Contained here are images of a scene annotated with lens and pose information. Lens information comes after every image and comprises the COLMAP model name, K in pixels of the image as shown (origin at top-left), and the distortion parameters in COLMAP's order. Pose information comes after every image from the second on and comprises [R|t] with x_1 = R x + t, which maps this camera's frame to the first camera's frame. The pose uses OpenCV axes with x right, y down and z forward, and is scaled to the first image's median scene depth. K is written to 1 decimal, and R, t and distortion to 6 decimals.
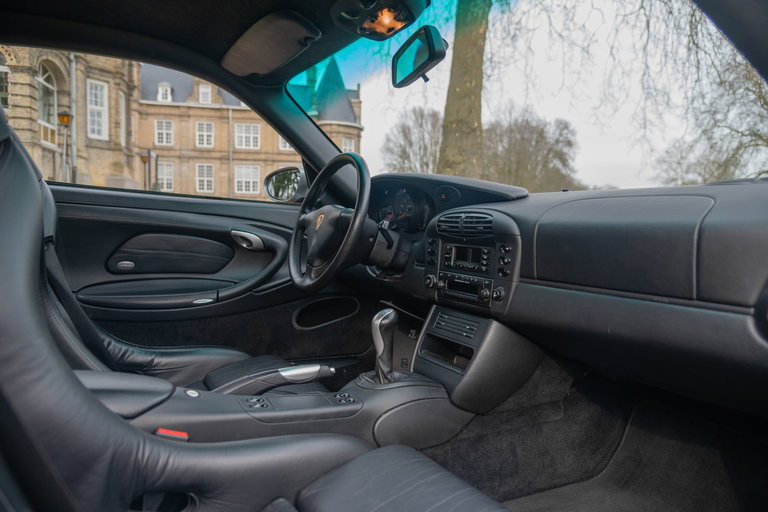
lens RADIAL K [[522.0, 0, 386.7], [0, 522.0, 259.5], [0, 0, 1]] dist [-0.027647, 0.015395]
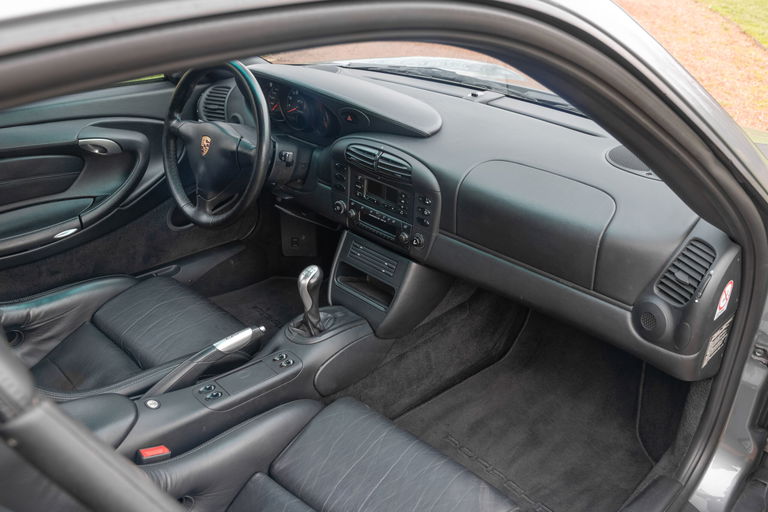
lens RADIAL K [[679.4, 0, 384.1], [0, 679.4, 254.0], [0, 0, 1]] dist [0.011593, 0.021376]
pose [[0.962863, -0.132761, 0.235093, -0.163659], [0.025656, 0.911801, 0.409830, -0.445401], [-0.268768, -0.388579, 0.881346, -0.171029]]
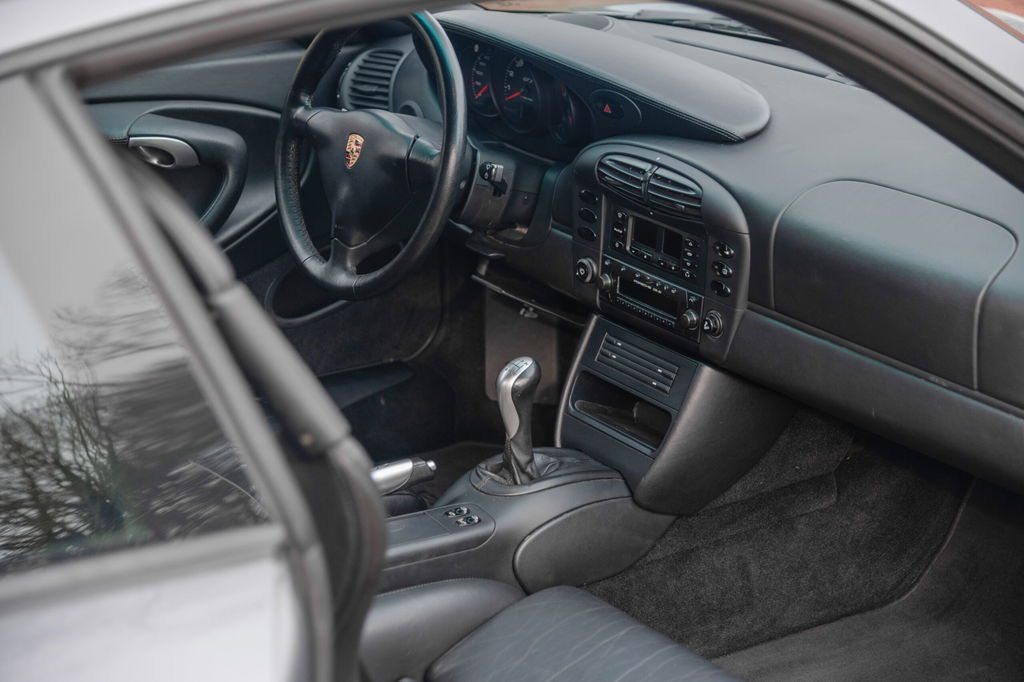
lens RADIAL K [[2159.5, 0, 512.1], [0, 2159.5, 338.2], [0, 0, 1]] dist [0.334024, 0.000000]
pose [[0.993832, -0.062789, 0.091409, -0.218907], [0.033548, 0.955877, 0.291846, -0.603806], [-0.105701, -0.286979, 0.952087, -1.221428]]
